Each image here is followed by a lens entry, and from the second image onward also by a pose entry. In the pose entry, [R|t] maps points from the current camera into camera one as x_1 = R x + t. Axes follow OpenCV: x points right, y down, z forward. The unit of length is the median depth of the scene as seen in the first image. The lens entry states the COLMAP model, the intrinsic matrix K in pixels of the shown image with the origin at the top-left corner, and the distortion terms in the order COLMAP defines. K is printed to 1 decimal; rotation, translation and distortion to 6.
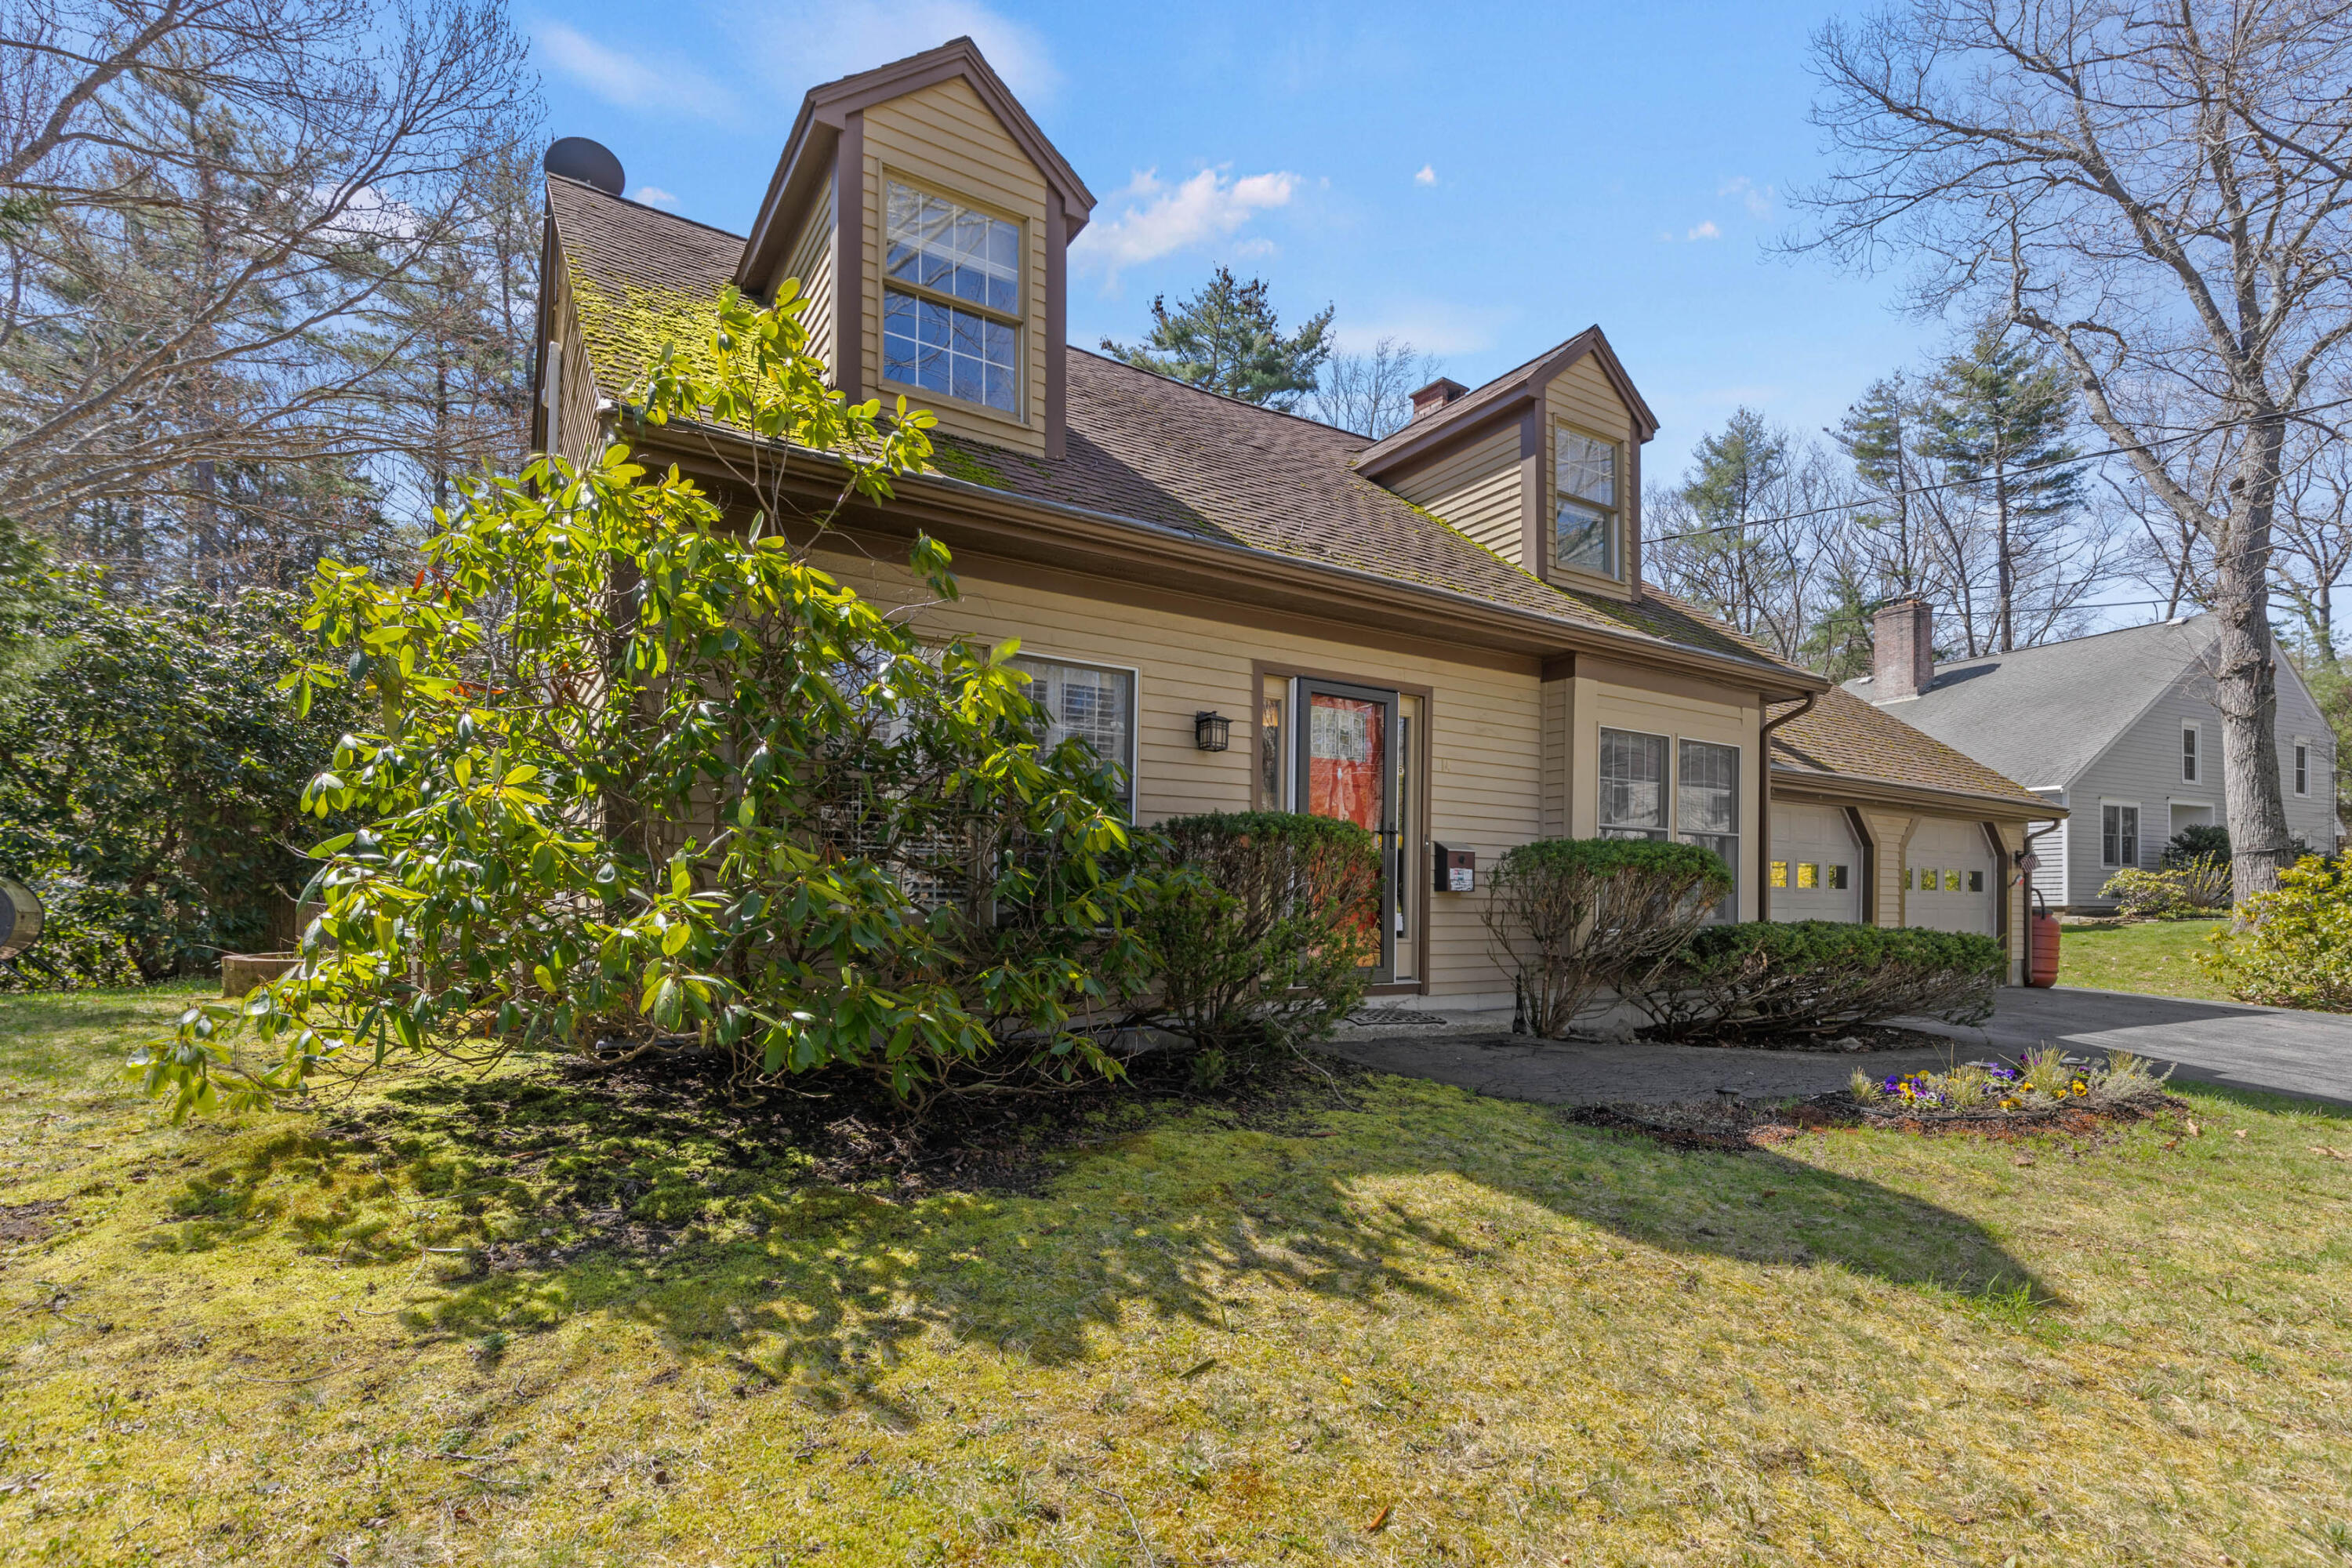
lens RADIAL K [[1100.8, 0, 1177.8], [0, 1100.8, 920.9], [0, 0, 1]] dist [0.000643, -0.000066]
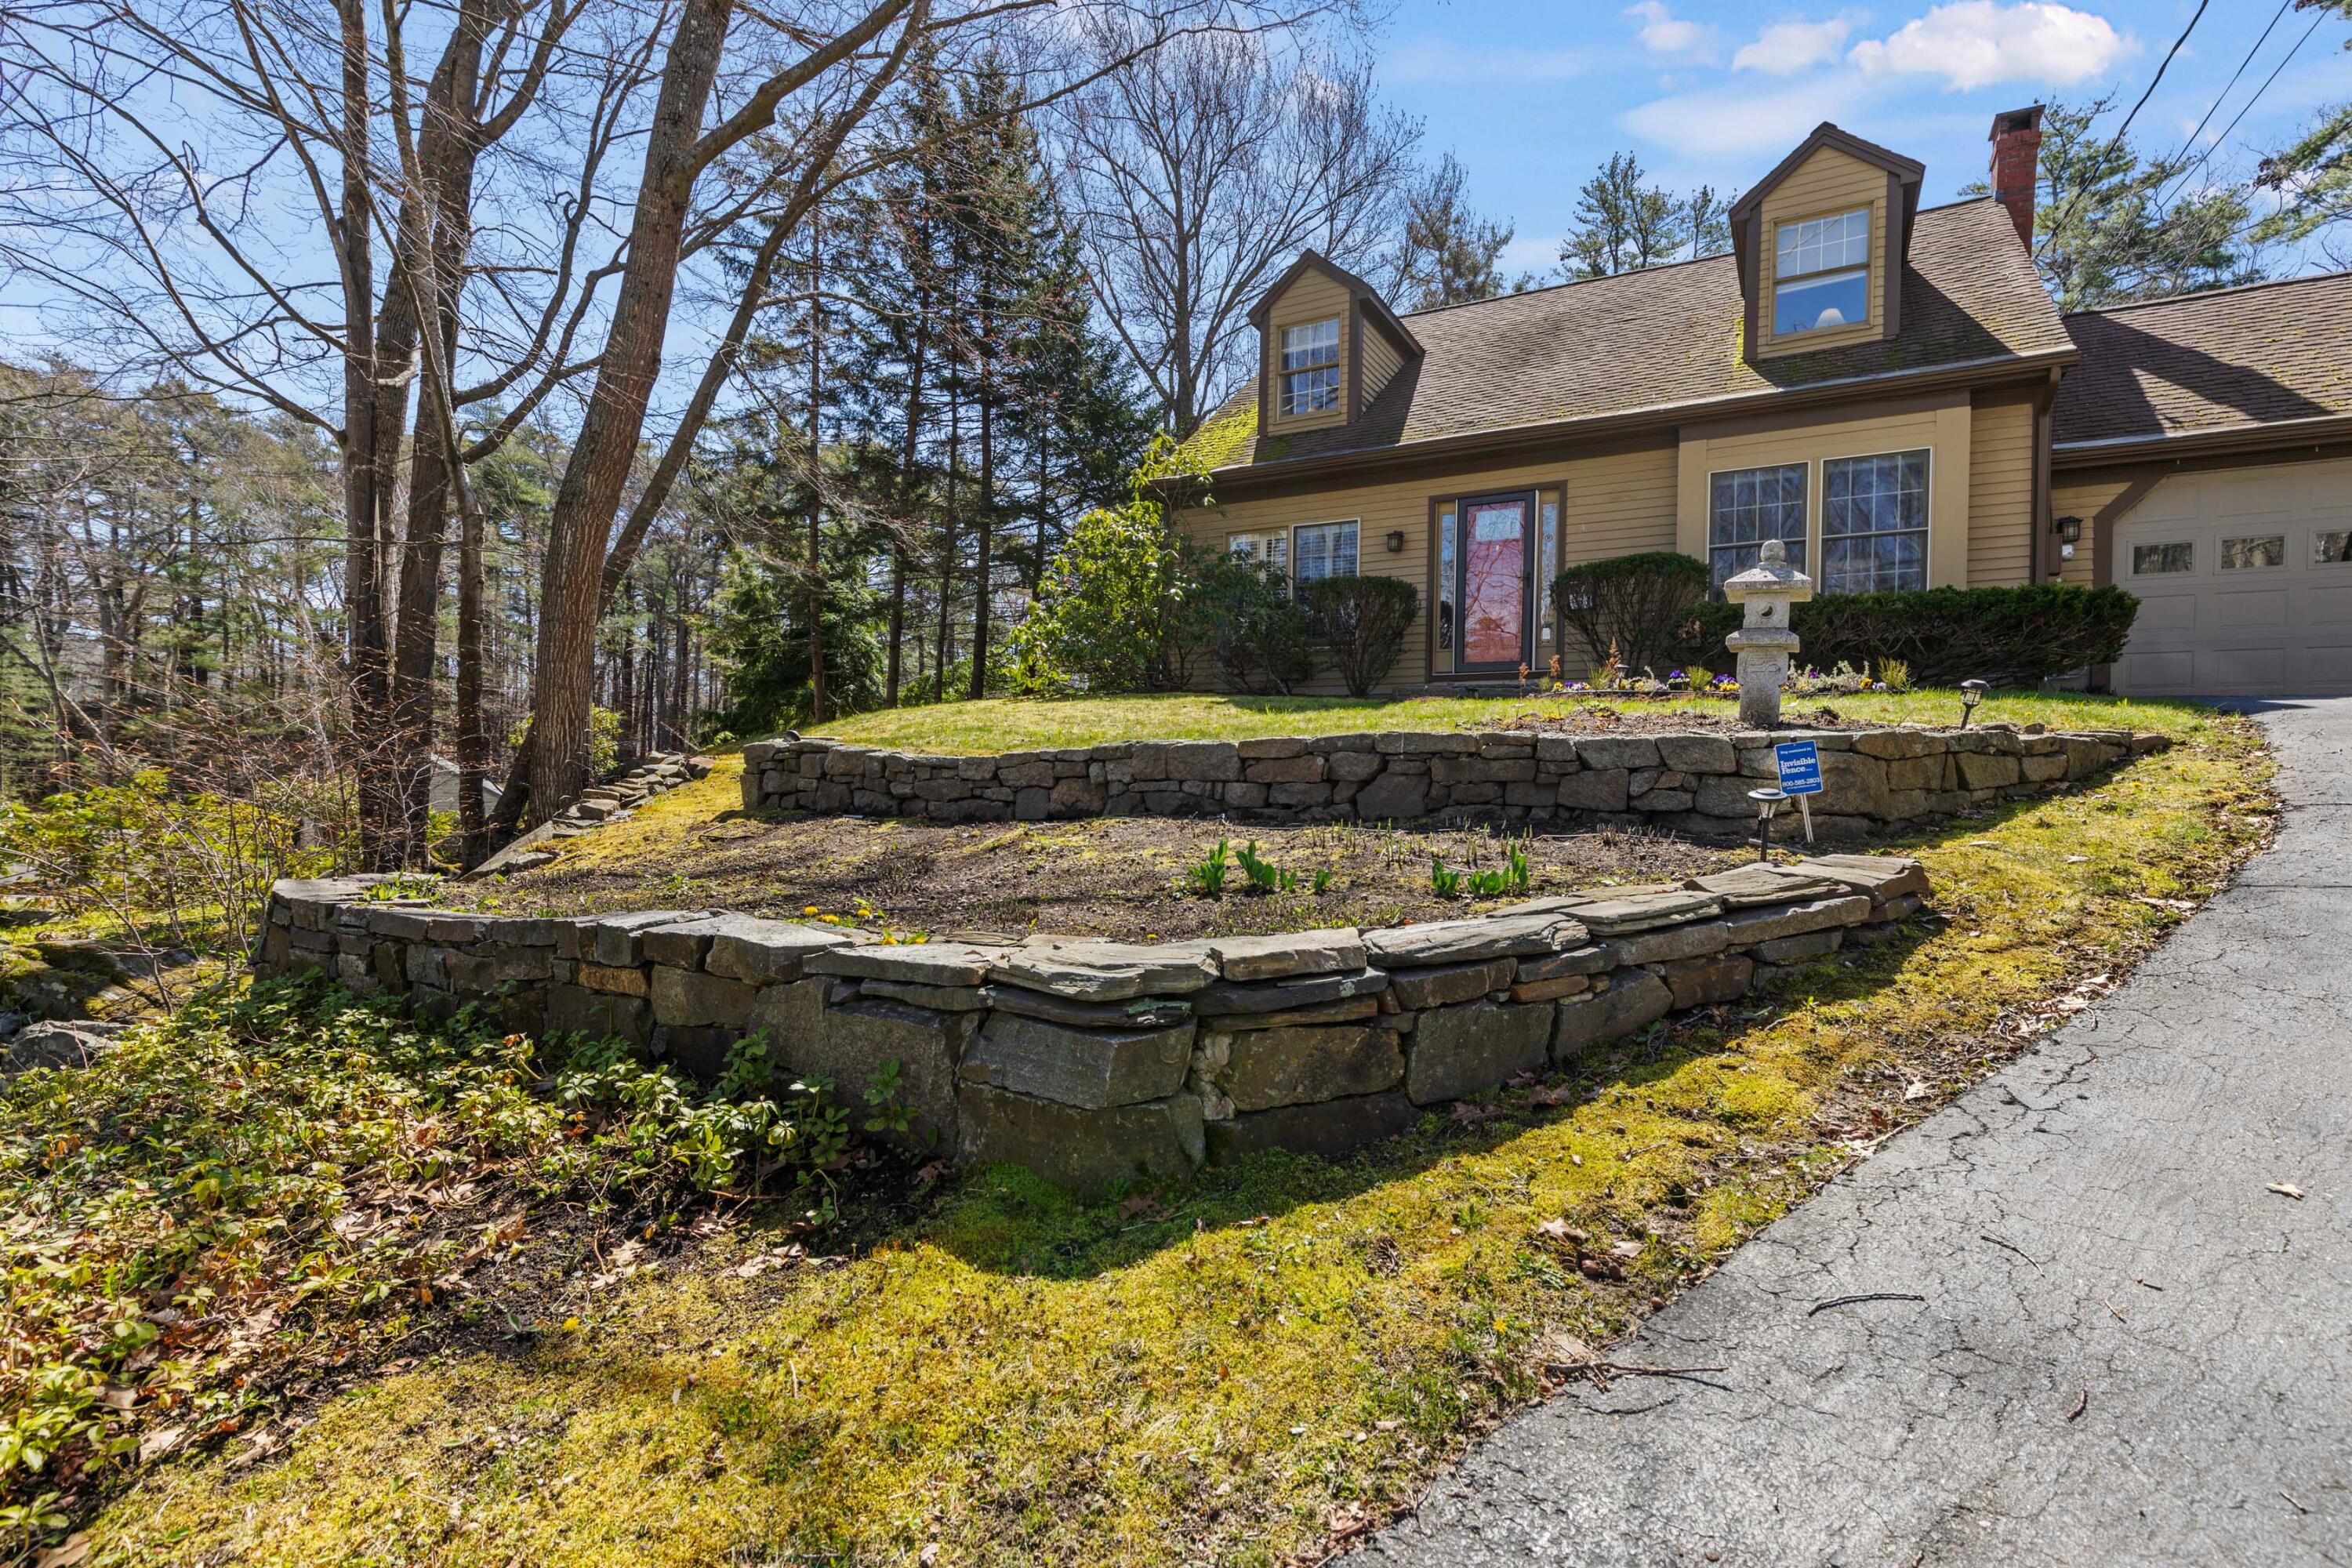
lens RADIAL K [[1104.2, 0, 1173.2], [0, 1104.2, 805.6], [0, 0, 1]] dist [-0.001310, 0.000270]
pose [[0.480709, 0.020985, -0.876629, 1.470102], [-0.008112, 0.999777, 0.019485, 0.244042], [0.876843, -0.002256, 0.480772, -0.268699]]
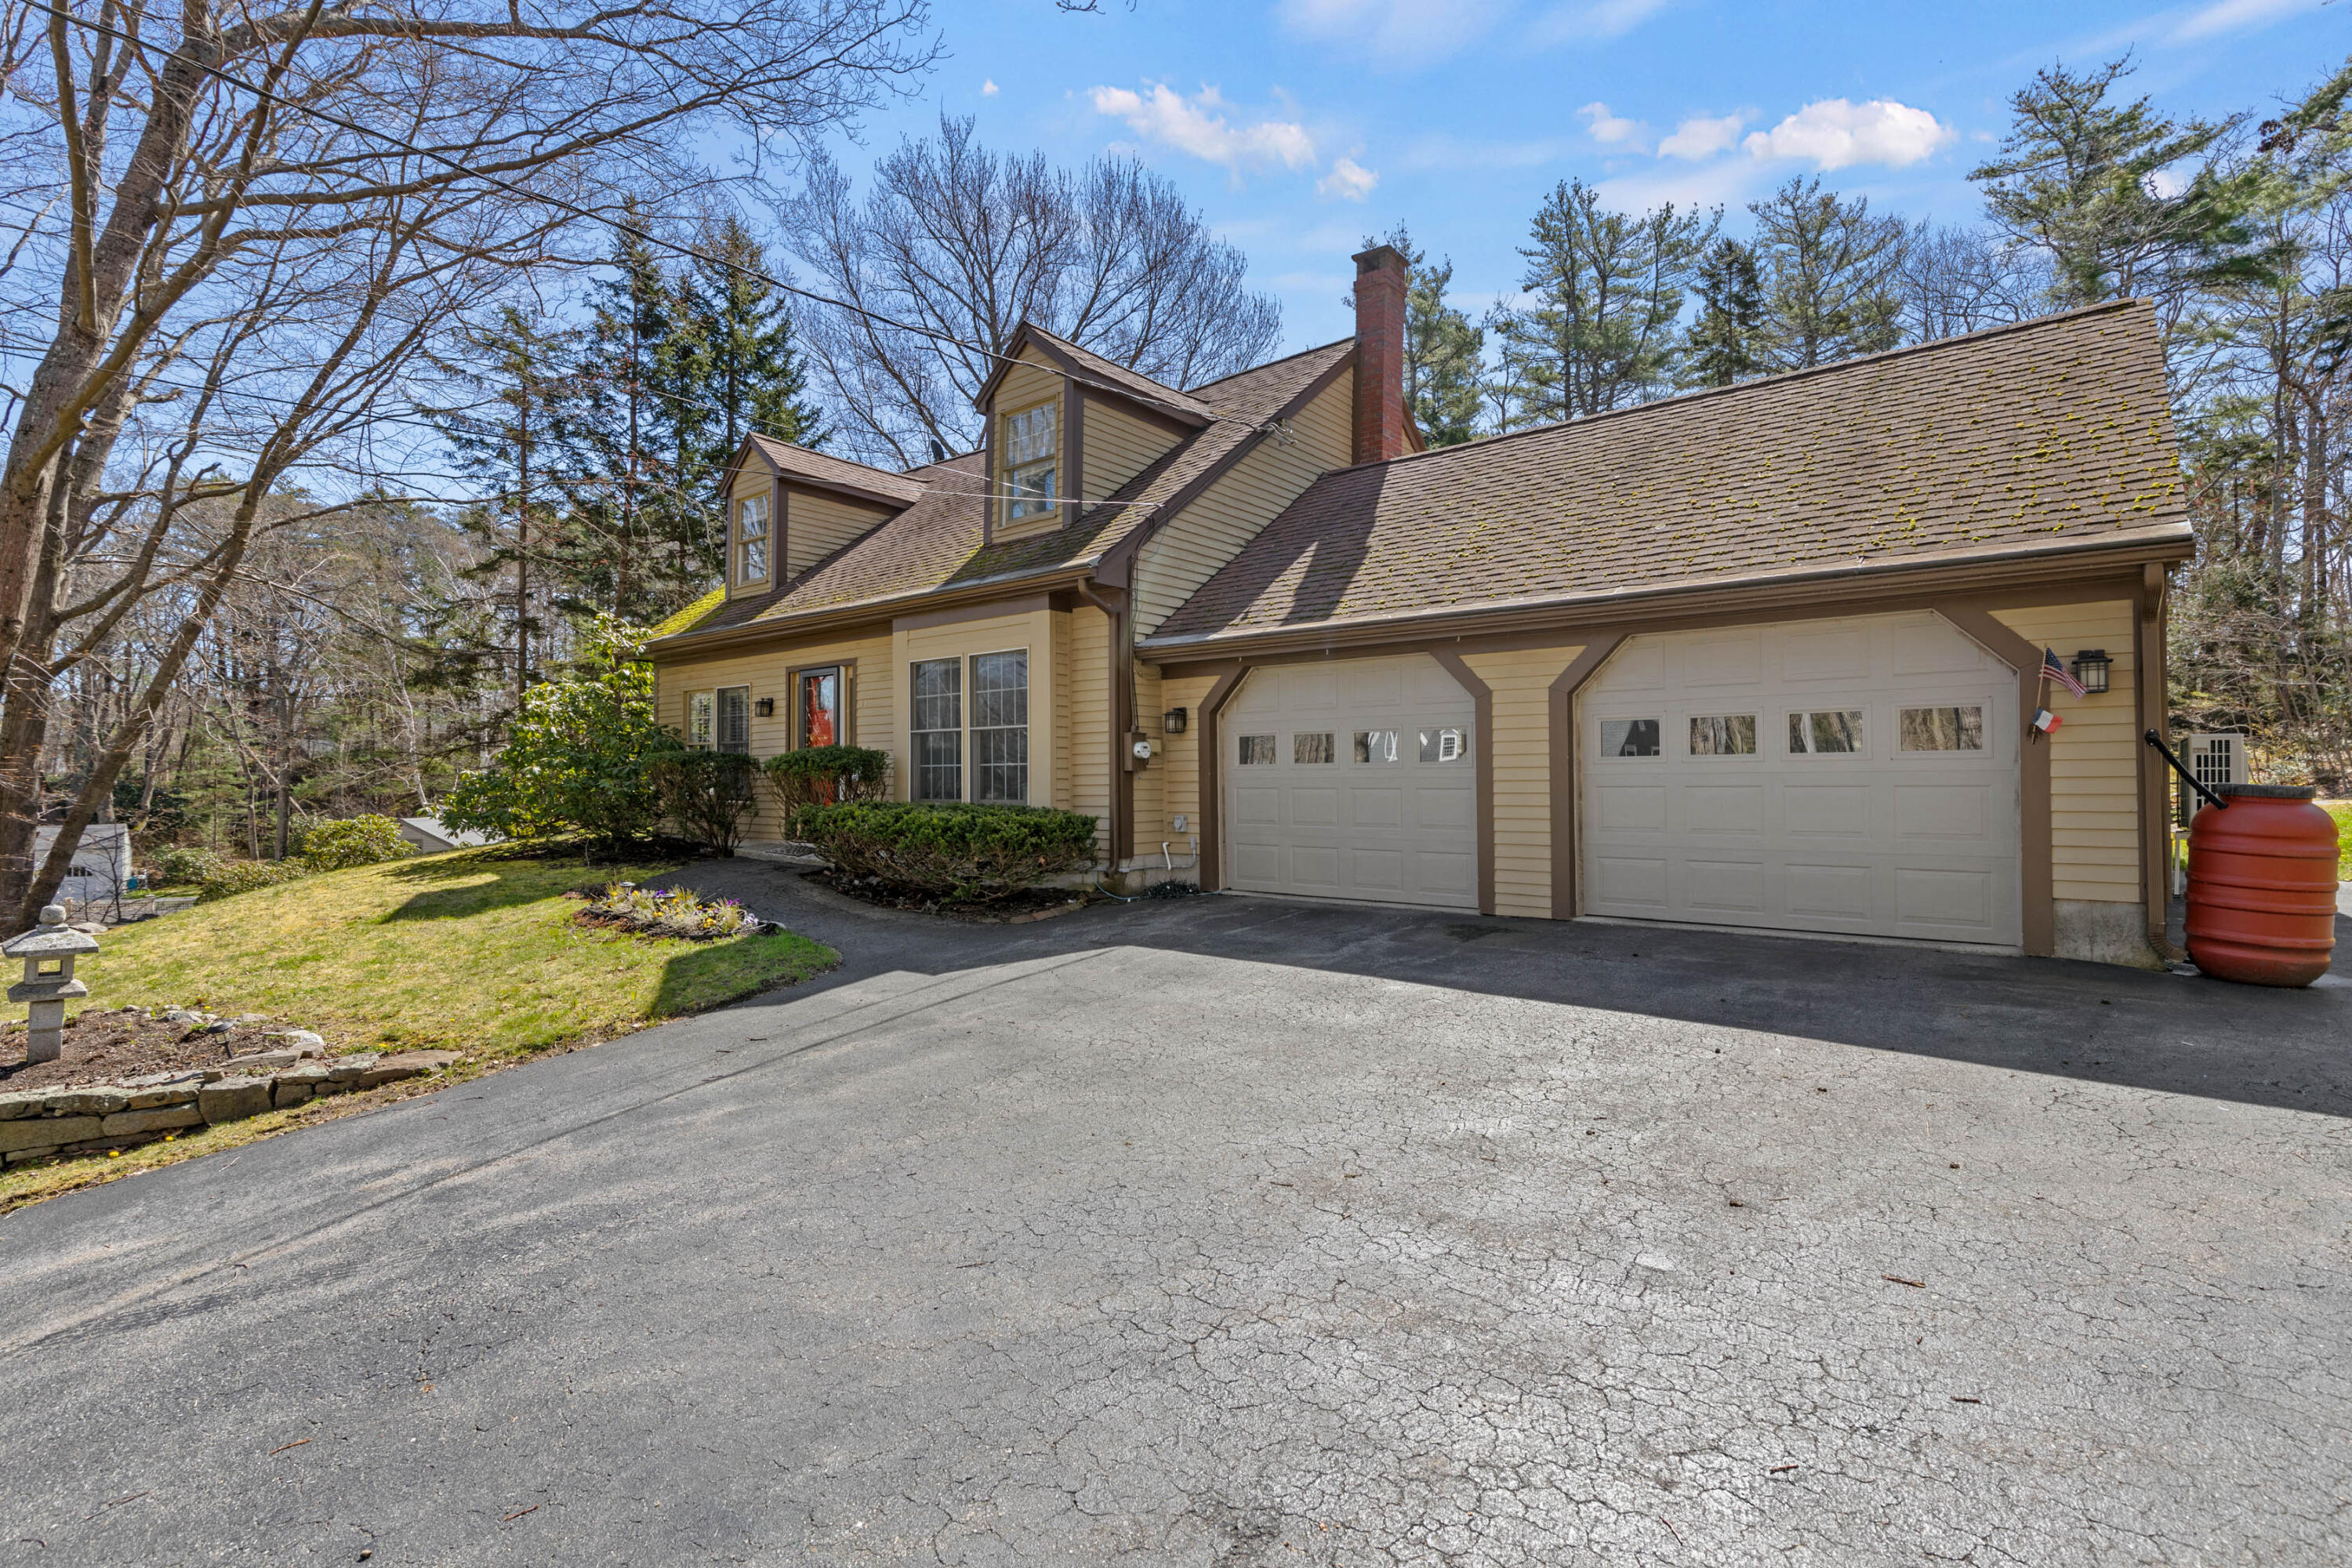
lens RADIAL K [[1107.0, 0, 1246.0], [0, 1107.0, 776.1], [0, 0, 1]] dist [0.011621, -0.000066]
pose [[0.322624, -0.004031, -0.946518, 2.202498], [0.003850, 0.999988, -0.002947, -0.029787], [0.946519, -0.002694, 0.322636, 1.116127]]
